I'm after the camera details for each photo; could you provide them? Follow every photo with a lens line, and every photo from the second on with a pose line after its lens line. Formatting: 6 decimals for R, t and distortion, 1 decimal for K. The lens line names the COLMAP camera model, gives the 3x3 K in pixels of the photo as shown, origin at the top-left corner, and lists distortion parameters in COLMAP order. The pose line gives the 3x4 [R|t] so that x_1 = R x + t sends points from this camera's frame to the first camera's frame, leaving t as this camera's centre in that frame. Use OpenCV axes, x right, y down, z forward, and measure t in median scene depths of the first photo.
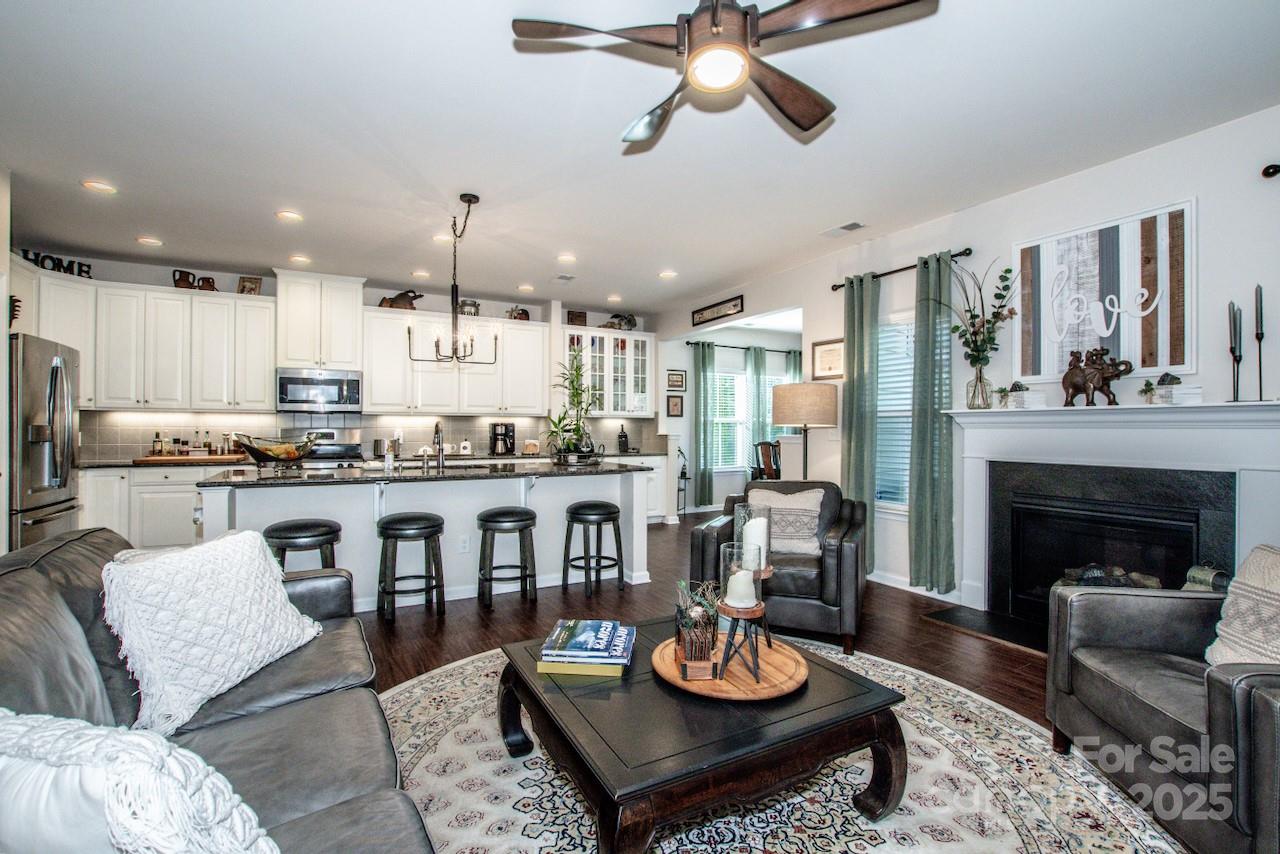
lens RADIAL K [[585.2, 0, 643.7], [0, 585.2, 431.9], [0, 0, 1]] dist [-0.028665, 0.001478]
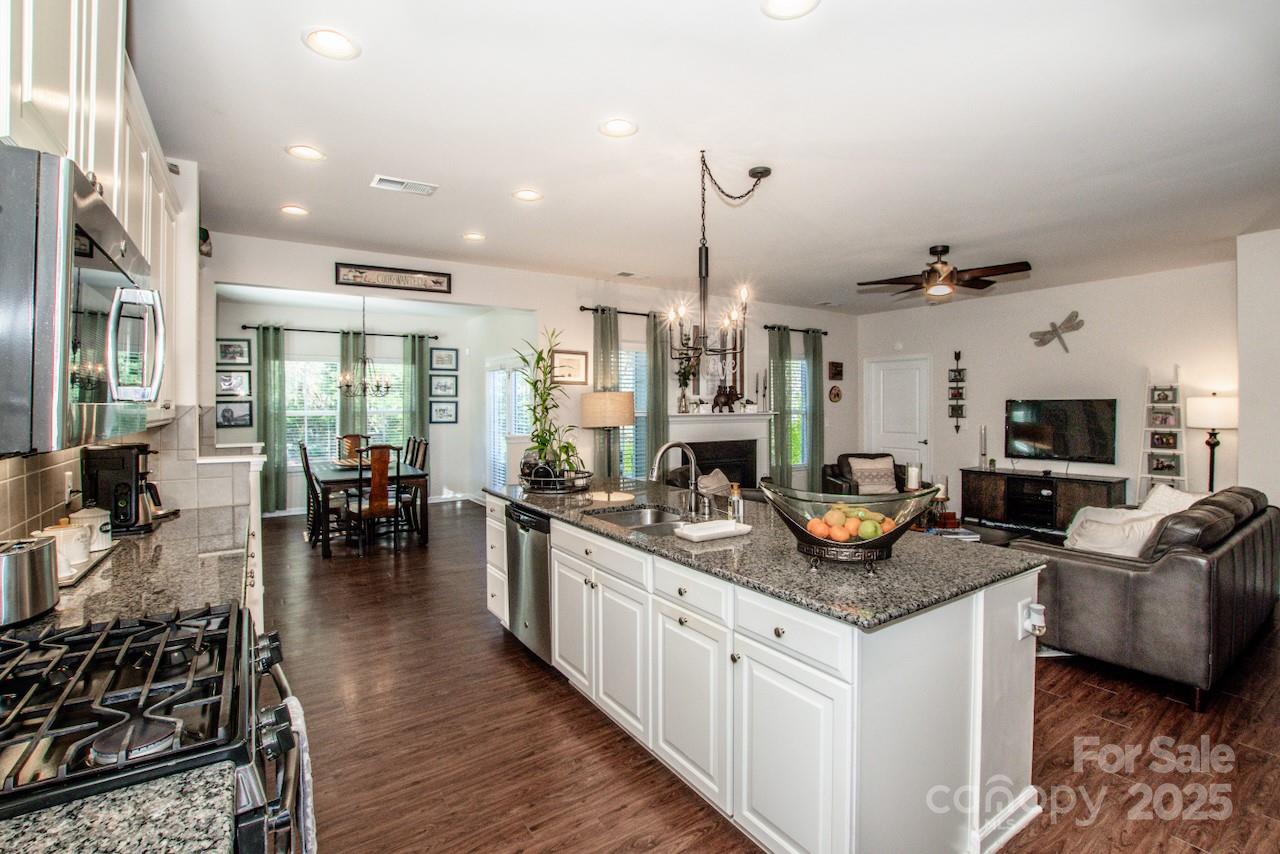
lens RADIAL K [[585.2, 0, 652.1], [0, 585.2, 403.8], [0, 0, 1]] dist [-0.028665, 0.001478]
pose [[-0.091265, -0.001365, 0.995826, -0.780445], [0.006210, 0.999979, 0.001940, -0.049342], [-0.995807, 0.006361, -0.091255, 0.869881]]
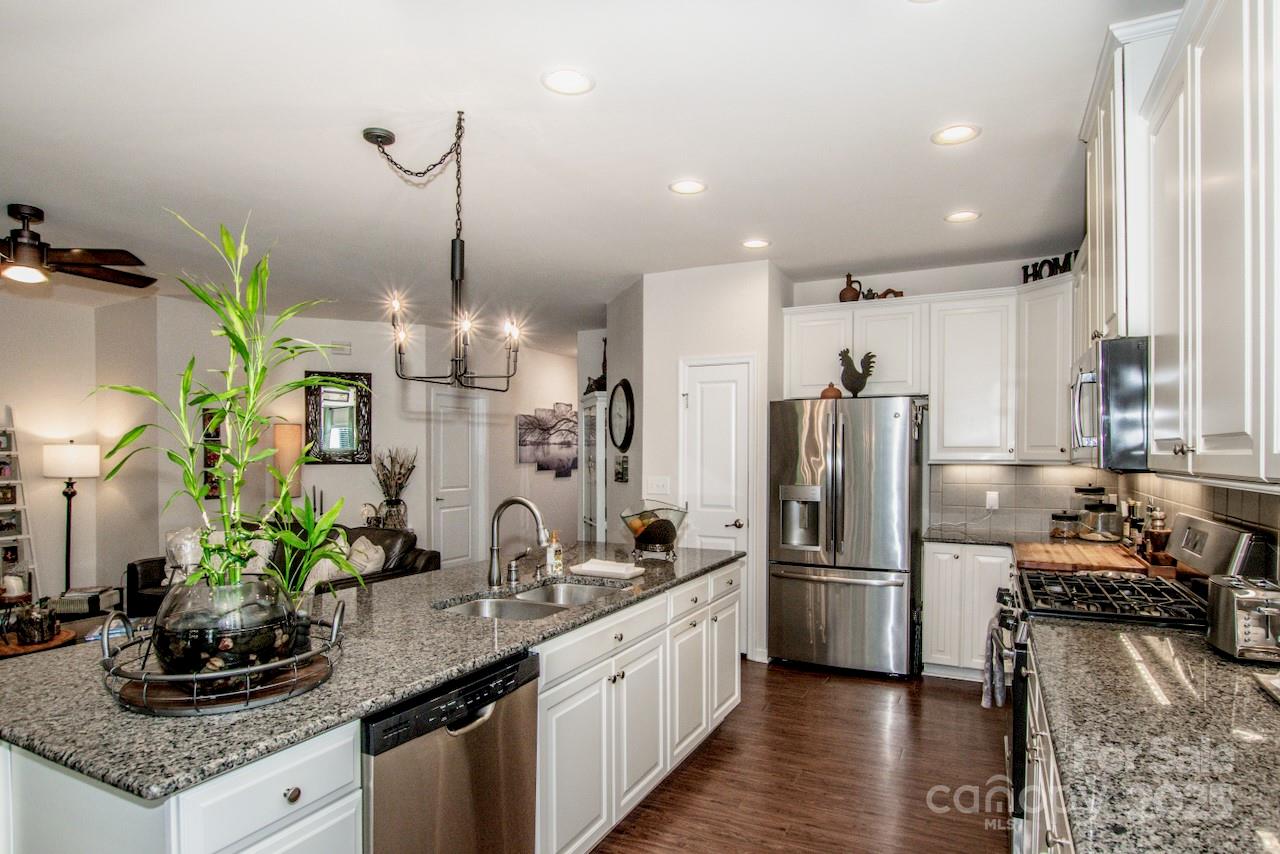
lens RADIAL K [[686.7, 0, 642.7], [0, 686.7, 461.4], [0, 0, 1]] dist [-0.022363, 0.003112]
pose [[-0.831654, 0.001663, -0.555292, -0.090456], [-0.006043, 0.999909, 0.012044, -0.044941], [0.555261, 0.013372, -0.831568, 1.238374]]
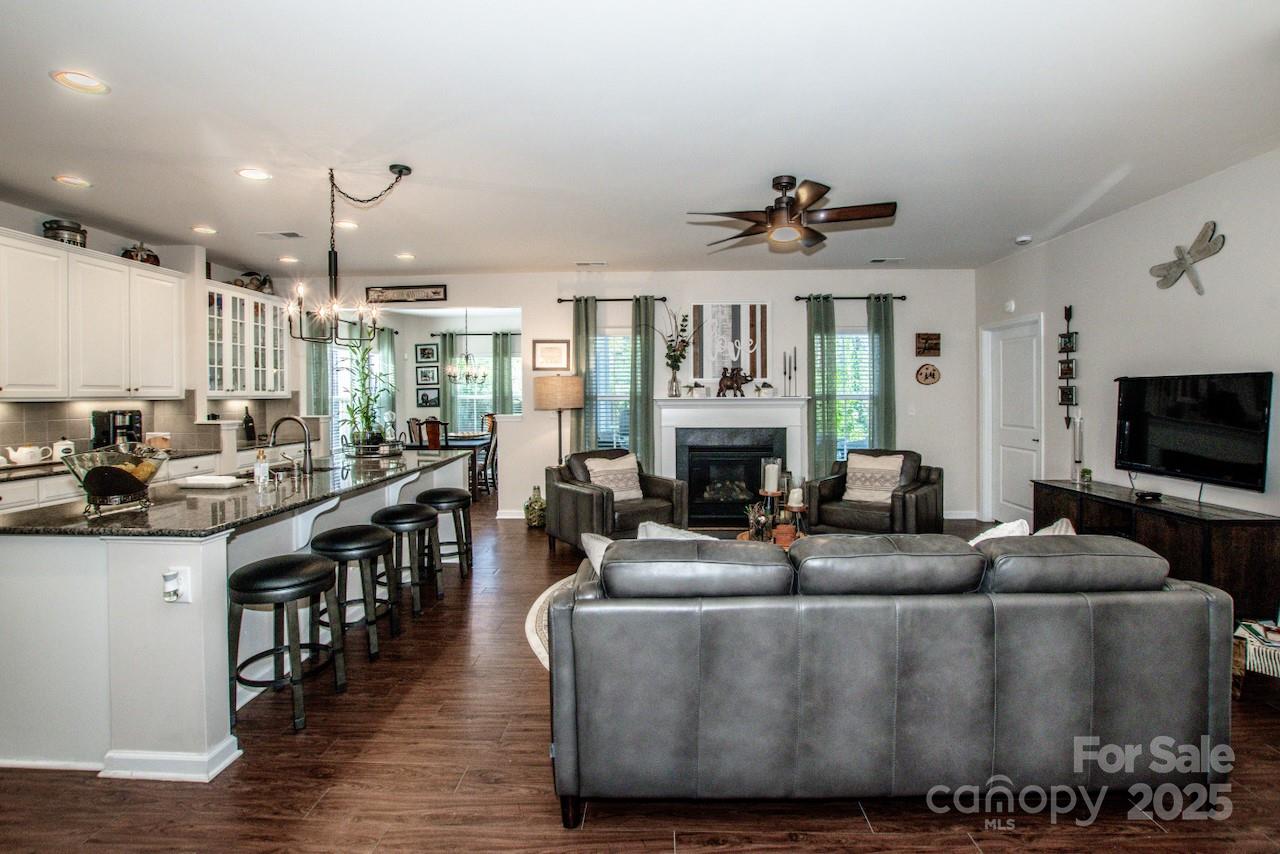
lens RADIAL K [[585.2, 0, 648.2], [0, 585.2, 401.8], [0, 0, 1]] dist [-0.028665, 0.001478]
pose [[0.517624, -0.016634, 0.855446, -0.613541], [0.009449, 0.999861, 0.013725, -0.034505], [-0.855556, 0.000979, 0.517710, 0.141420]]
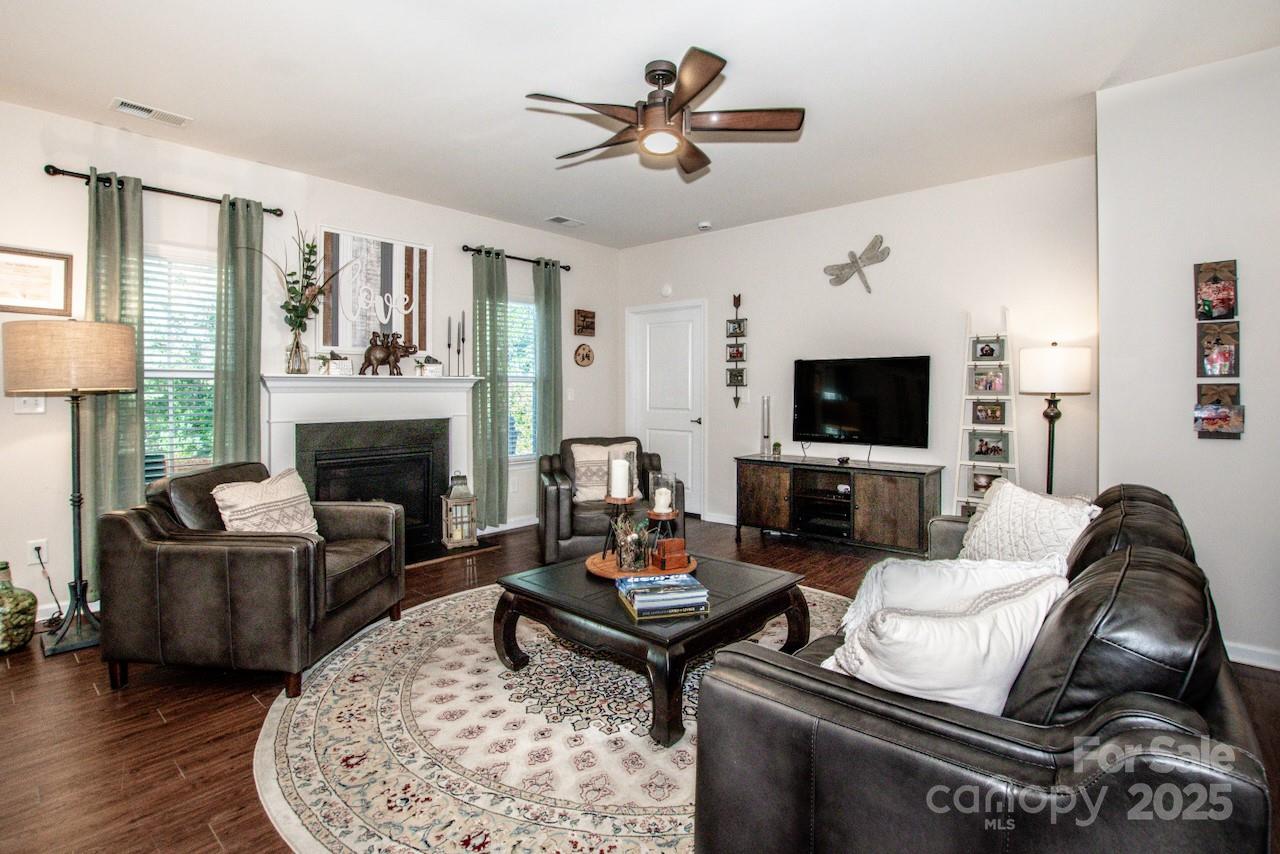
lens RADIAL K [[624.2, 0, 630.7], [0, 624.2, 386.2], [0, 0, 1]] dist [-0.031426, 0.002862]
pose [[-0.324279, 0.000597, 0.945961, -0.444984], [0.002657, 0.999996, 0.000279, -0.011402], [-0.945958, 0.002604, -0.324279, 0.555504]]
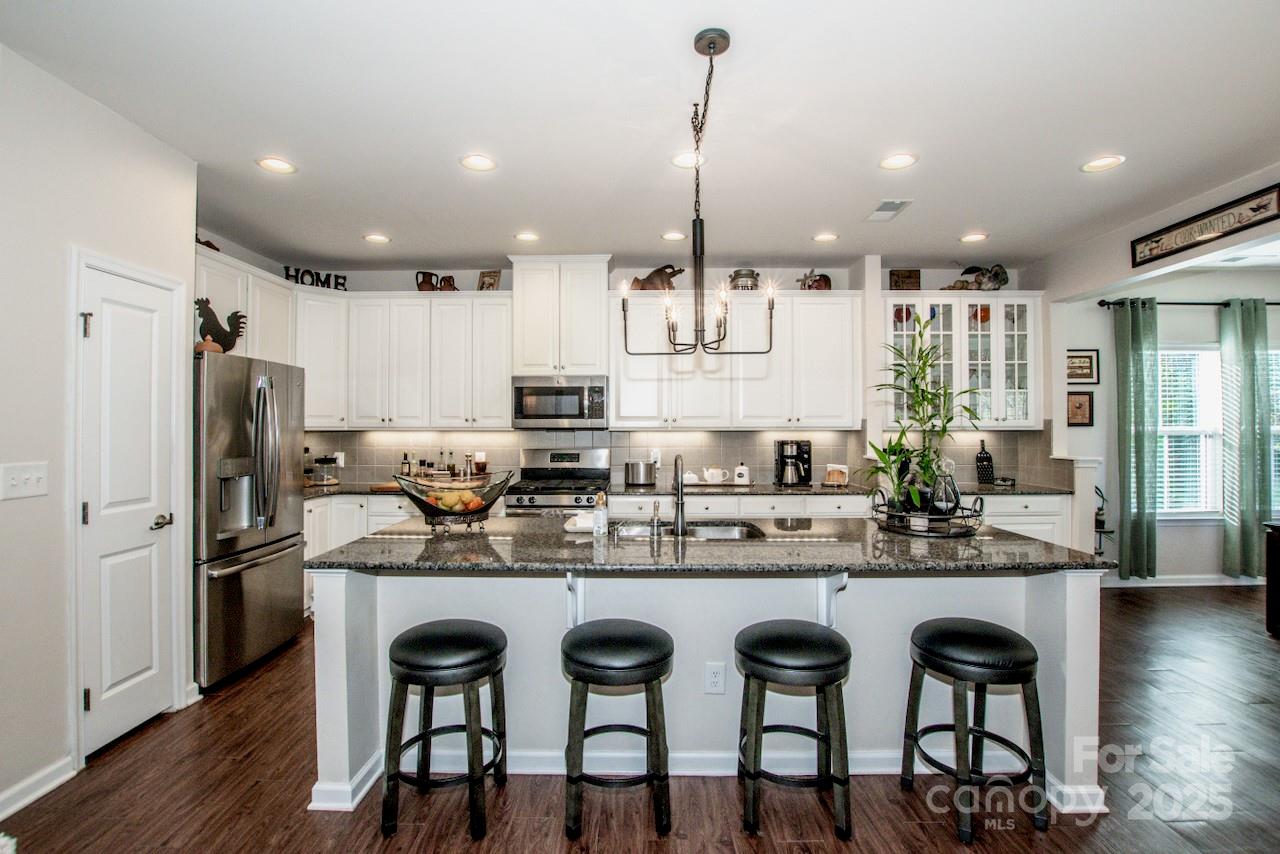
lens RADIAL K [[585.2, 0, 630.1], [0, 585.2, 419.3], [0, 0, 1]] dist [-0.028665, 0.001478]
pose [[0.865795, -0.009462, -0.500309, -0.074460], [0.002149, 0.999882, -0.015192, -0.036408], [0.500394, 0.012078, 0.865714, 0.363924]]
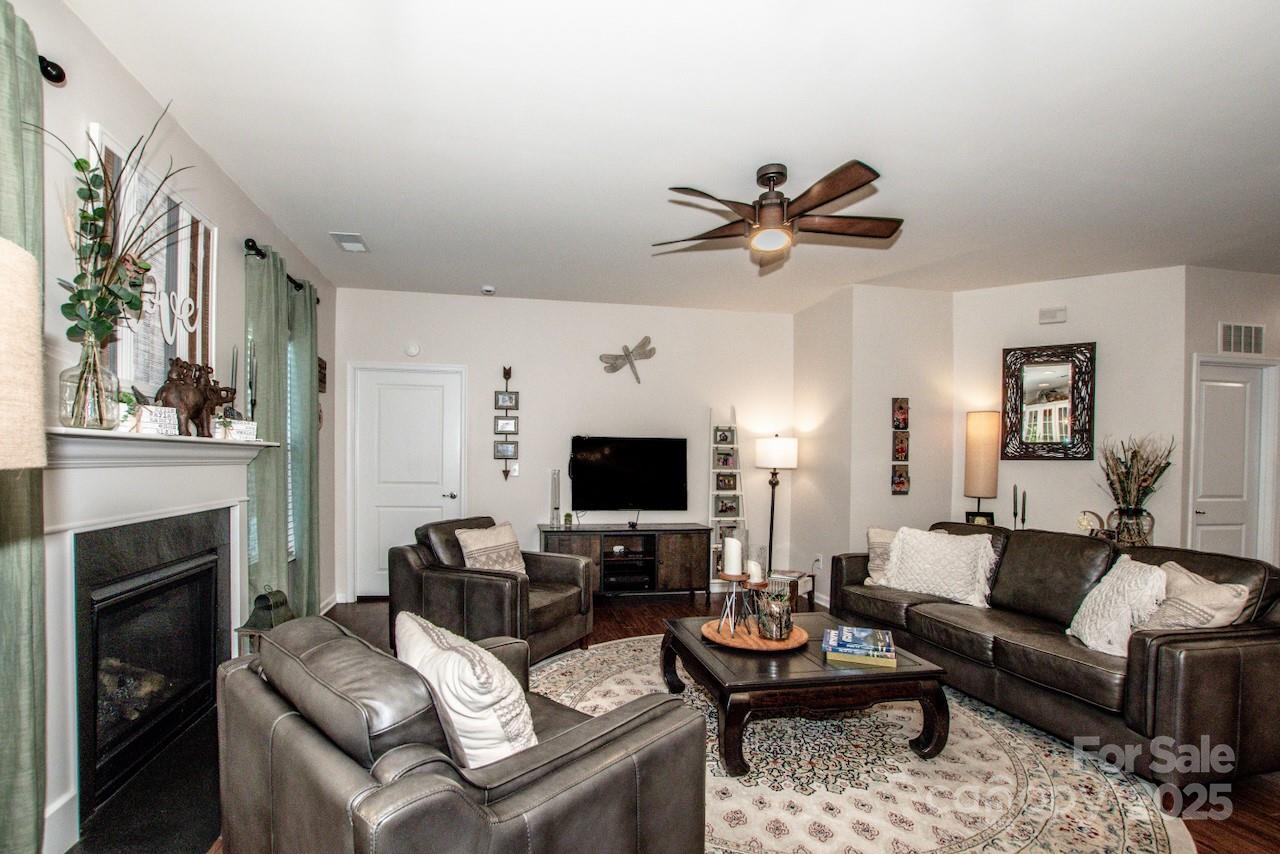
lens RADIAL K [[585.2, 0, 610.2], [0, 585.2, 469.2], [0, 0, 1]] dist [-0.028665, 0.001478]
pose [[-0.944902, -0.020475, 0.326713, 0.004866], [-0.014816, 0.999694, 0.019802, -0.015821], [-0.327018, 0.013870, -0.944916, 0.909981]]
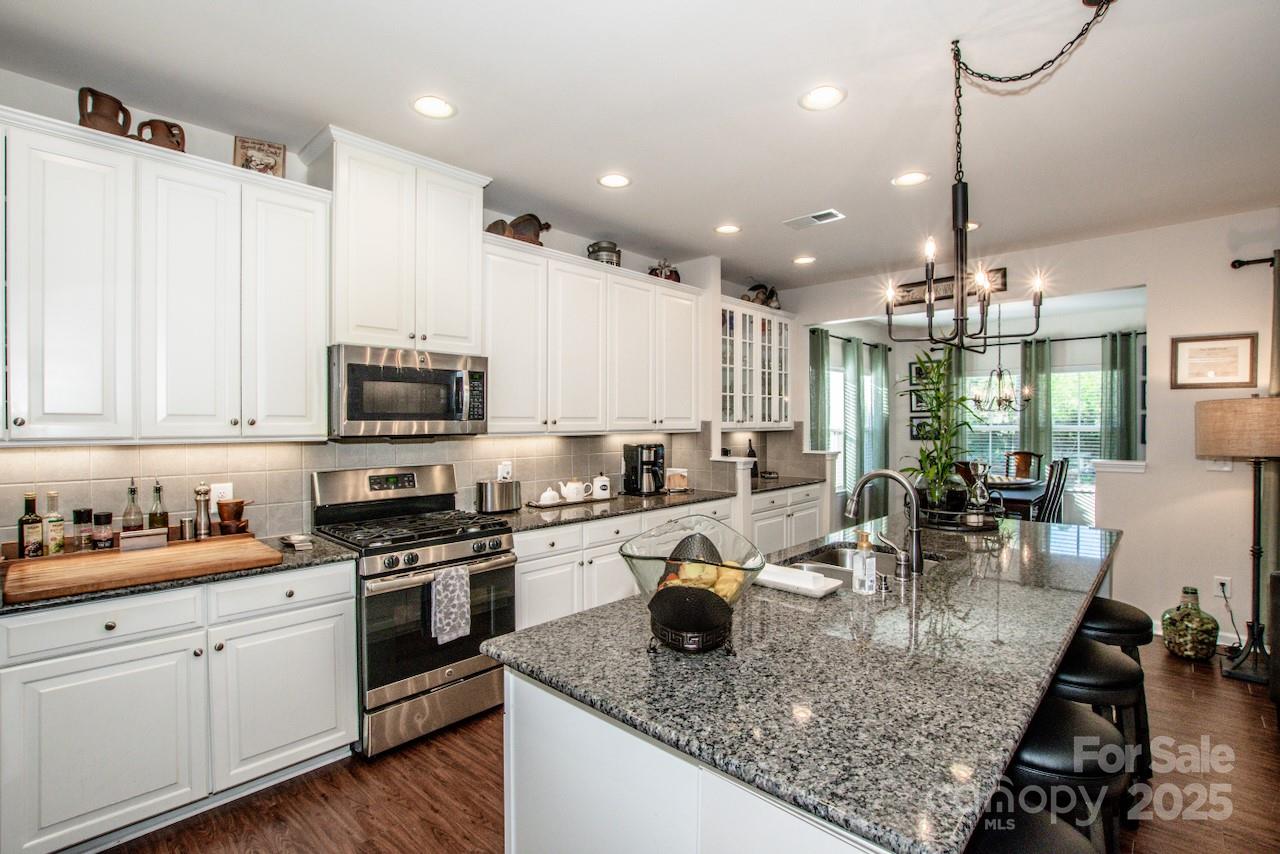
lens RADIAL K [[585.2, 0, 638.3], [0, 585.2, 430.9], [0, 0, 1]] dist [-0.028665, 0.001478]
pose [[0.953990, -0.009849, 0.299676, -0.544524], [0.005935, 0.999885, 0.013968, -0.046569], [-0.299779, -0.011547, 0.953939, 0.486839]]
